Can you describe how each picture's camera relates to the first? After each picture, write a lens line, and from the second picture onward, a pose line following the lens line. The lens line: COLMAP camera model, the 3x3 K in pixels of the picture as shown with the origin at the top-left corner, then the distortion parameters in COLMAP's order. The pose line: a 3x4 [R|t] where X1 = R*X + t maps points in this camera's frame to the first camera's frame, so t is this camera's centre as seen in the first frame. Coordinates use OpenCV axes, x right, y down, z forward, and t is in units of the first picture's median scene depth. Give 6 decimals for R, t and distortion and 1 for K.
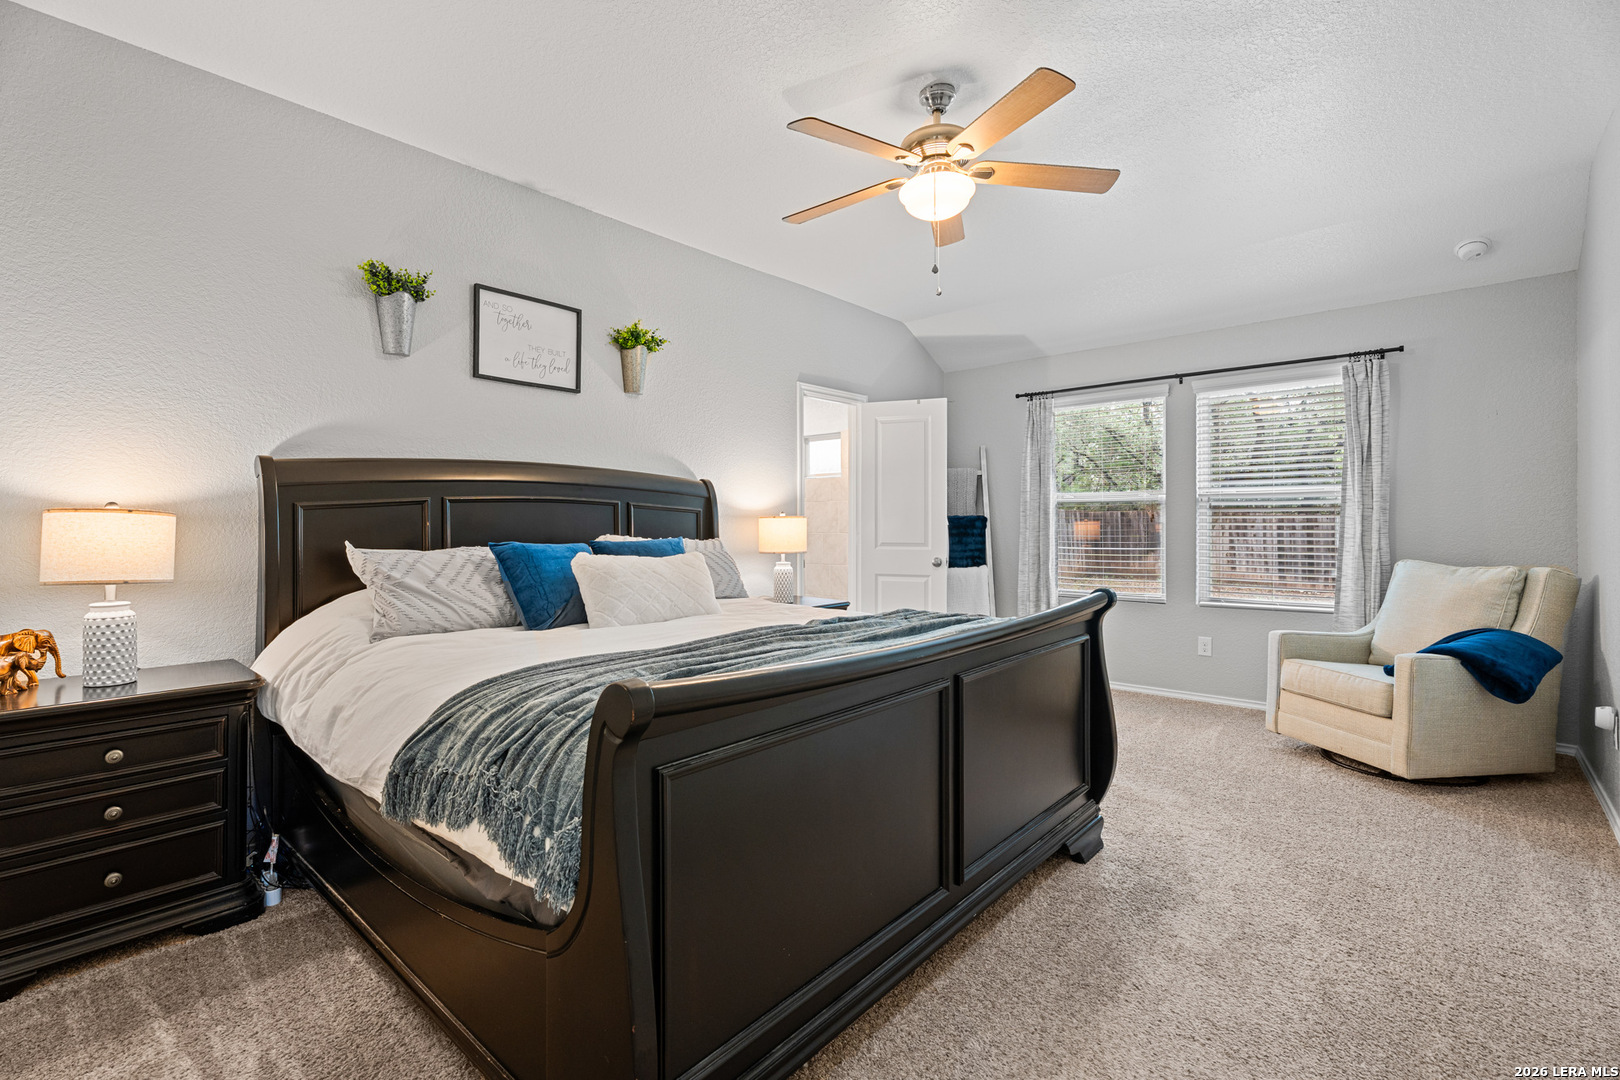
lens RADIAL K [[744.9, 0, 814.3], [0, 744.9, 532.8], [0, 0, 1]] dist [-0.019265, 0.001682]
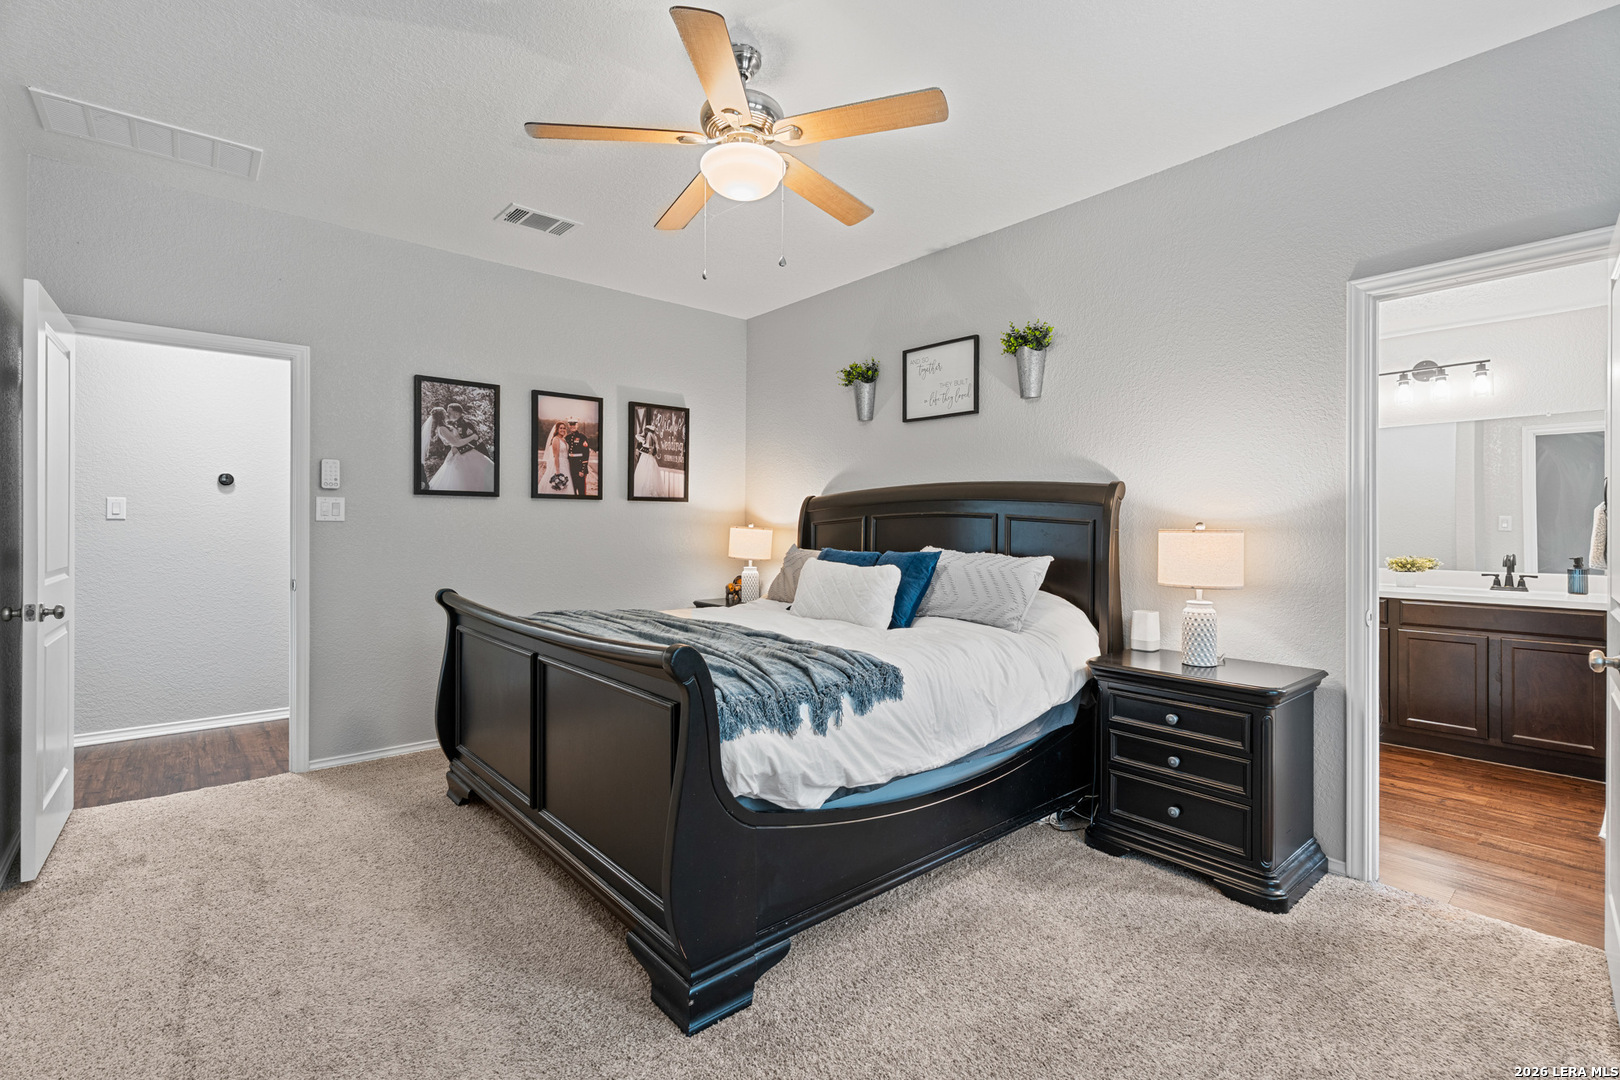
lens RADIAL K [[744.9, 0, 801.6], [0, 744.9, 535.9], [0, 0, 1]] dist [-0.019265, 0.001682]
pose [[-0.145001, -0.004045, -0.989423, 0.795571], [-0.021348, 0.999772, -0.000959, -0.006223], [0.989201, 0.020983, -0.145054, 0.941562]]
